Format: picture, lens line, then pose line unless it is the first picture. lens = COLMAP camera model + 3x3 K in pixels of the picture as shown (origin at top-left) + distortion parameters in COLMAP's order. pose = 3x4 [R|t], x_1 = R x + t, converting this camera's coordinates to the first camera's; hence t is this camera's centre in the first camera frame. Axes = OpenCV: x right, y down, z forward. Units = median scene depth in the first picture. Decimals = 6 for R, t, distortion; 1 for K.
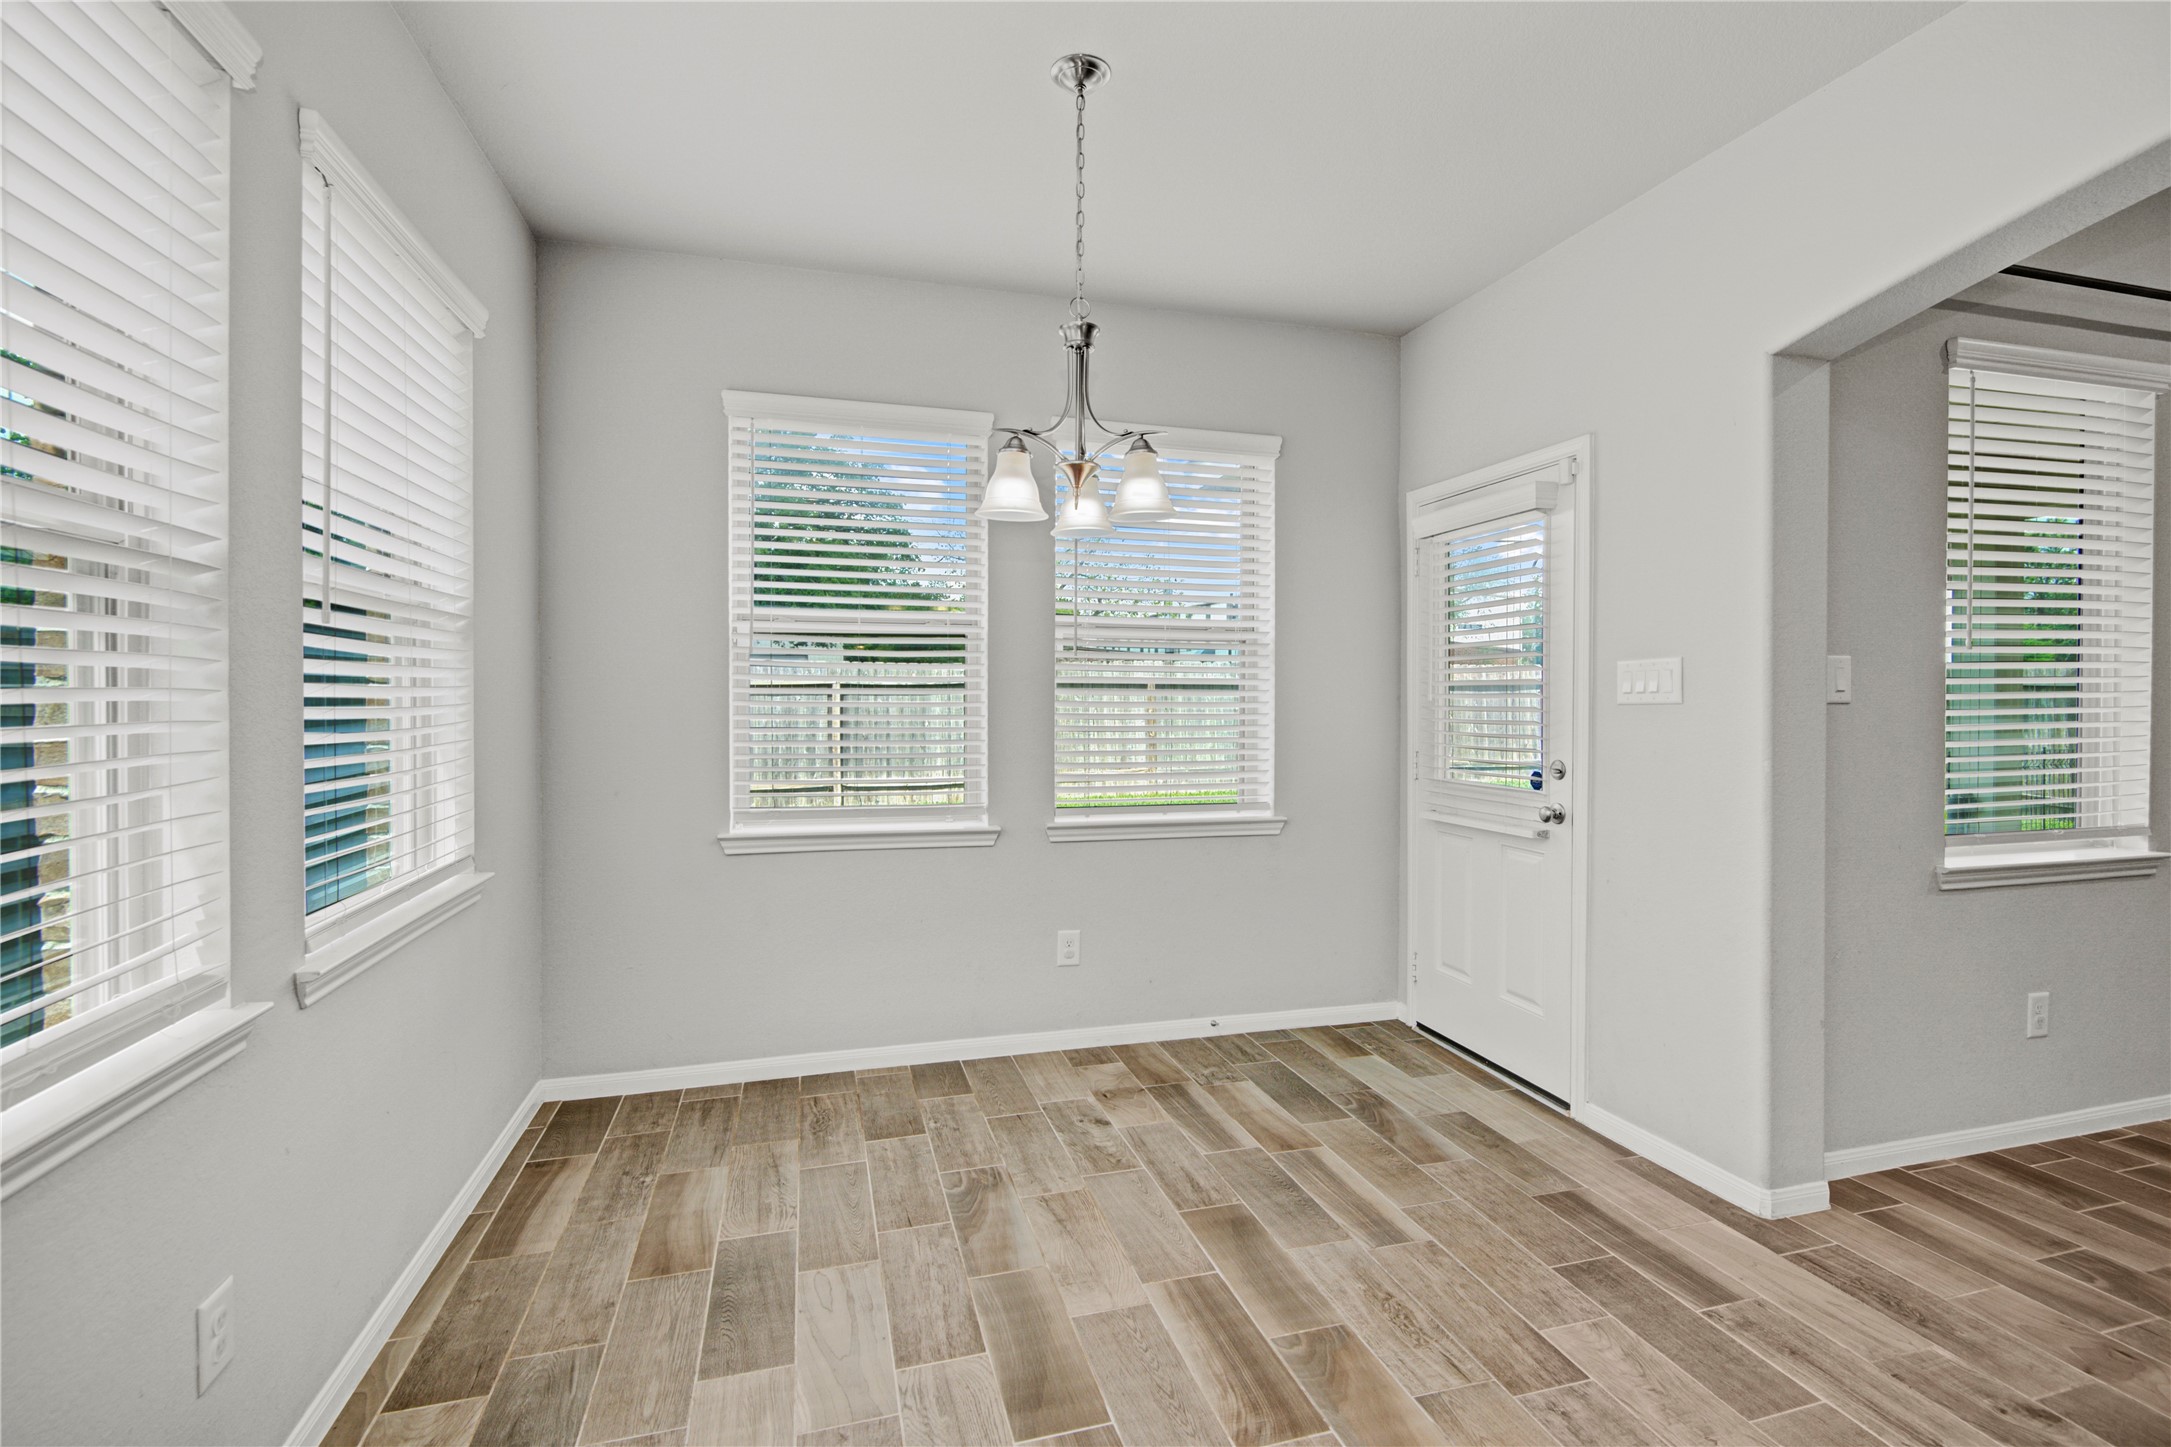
lens RADIAL K [[981.6, 0, 1091.1], [0, 981.6, 705.8], [0, 0, 1]] dist [-0.004668, -0.001308]
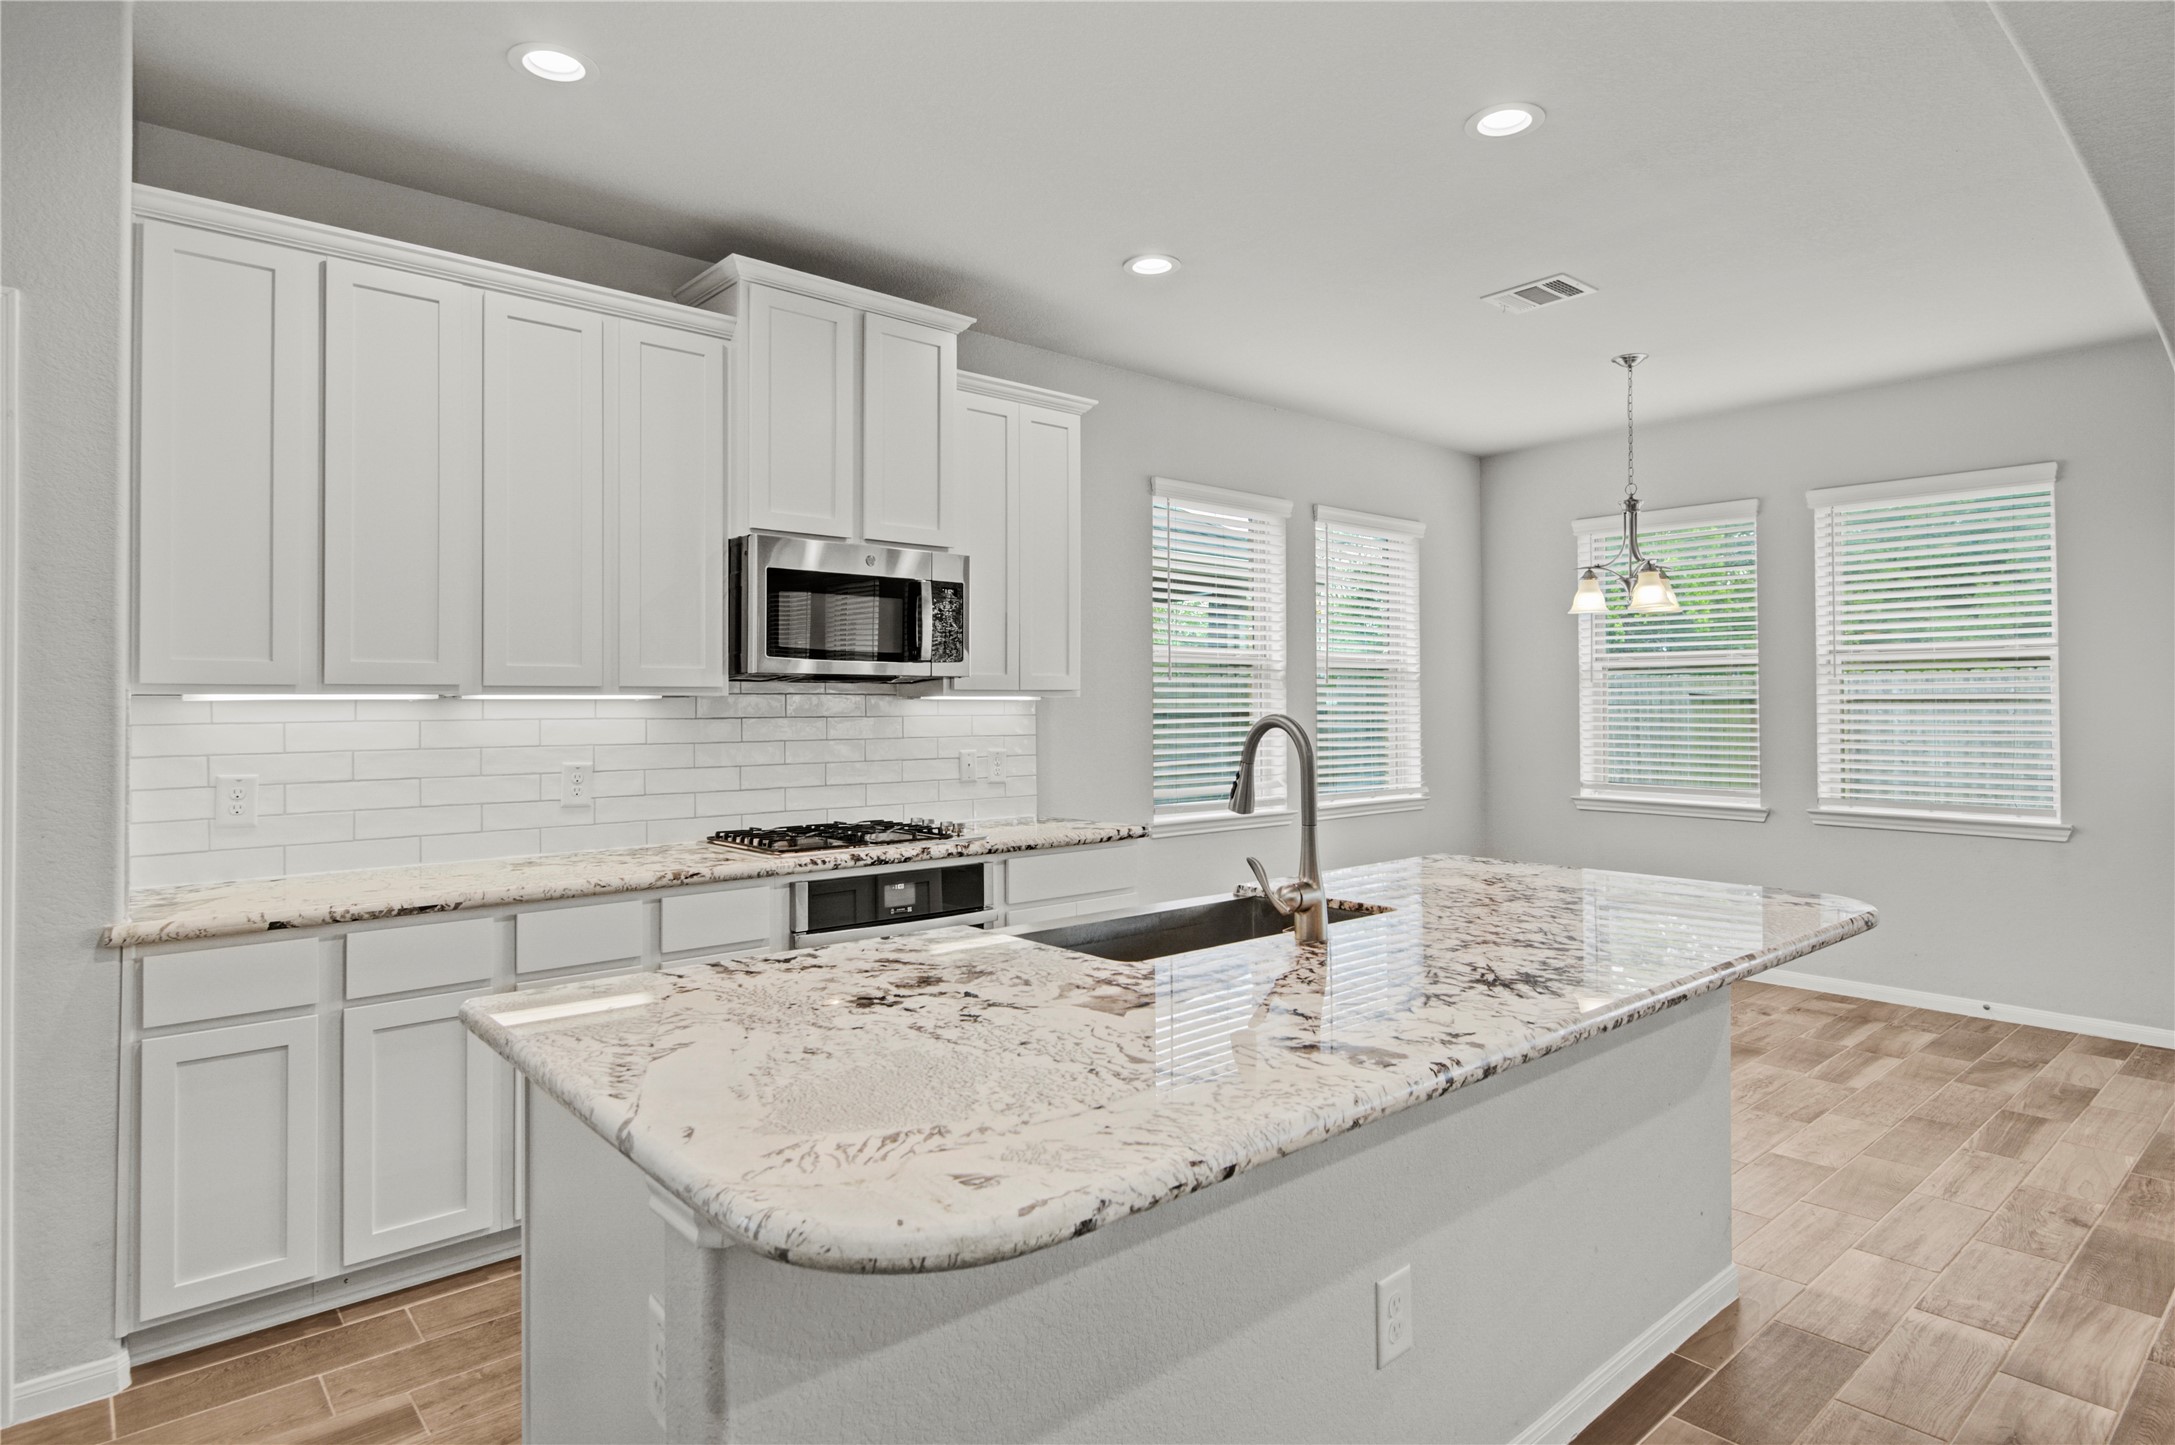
lens RADIAL K [[1158.9, 0, 1079.1], [0, 1158.9, 707.9], [0, 0, 1]] dist [-0.000762, 0.000019]
pose [[0.414048, -0.004978, -0.910241, 1.505652], [-0.006124, 0.999947, -0.008254, 0.011581], [0.910234, 0.008992, 0.413996, -0.789034]]
